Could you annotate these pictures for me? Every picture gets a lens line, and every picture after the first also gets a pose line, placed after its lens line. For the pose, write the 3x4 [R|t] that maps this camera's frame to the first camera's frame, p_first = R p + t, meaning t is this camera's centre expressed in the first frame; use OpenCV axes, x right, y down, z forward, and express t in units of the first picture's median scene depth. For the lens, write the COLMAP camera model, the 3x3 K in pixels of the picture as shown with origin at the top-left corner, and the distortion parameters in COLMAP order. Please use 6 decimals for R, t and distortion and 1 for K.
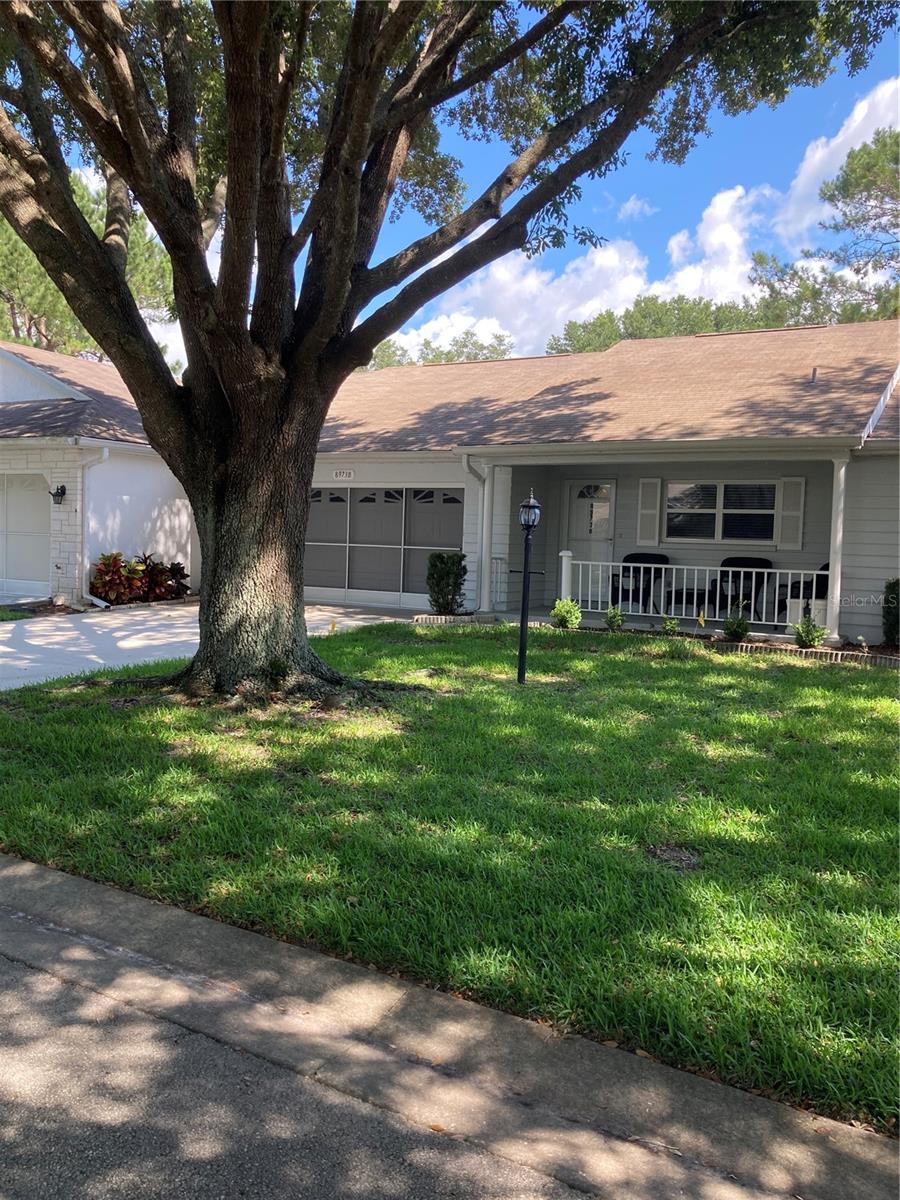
lens RADIAL K [[990.1, 0, 449.7], [0, 990.1, 600.3], [0, 0, 1]] dist [-0.005459, 0.001390]
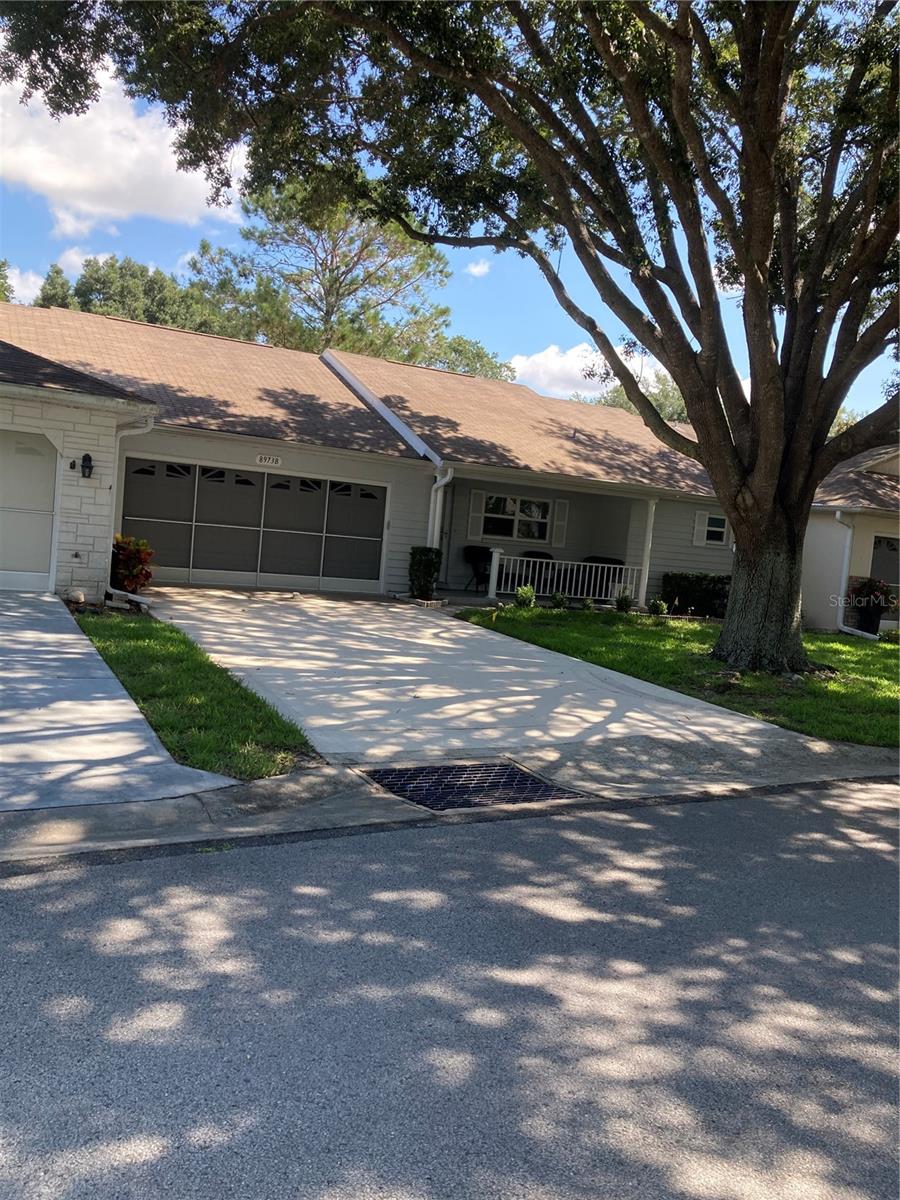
lens RADIAL K [[990.1, 0, 449.7], [0, 990.1, 599.8], [0, 0, 1]] dist [-0.005459, 0.001390]
pose [[0.466177, -0.043708, 0.883611, -0.976016], [-0.019088, 0.998049, 0.059440, -0.052473], [-0.884485, -0.044576, 0.464433, 0.394490]]
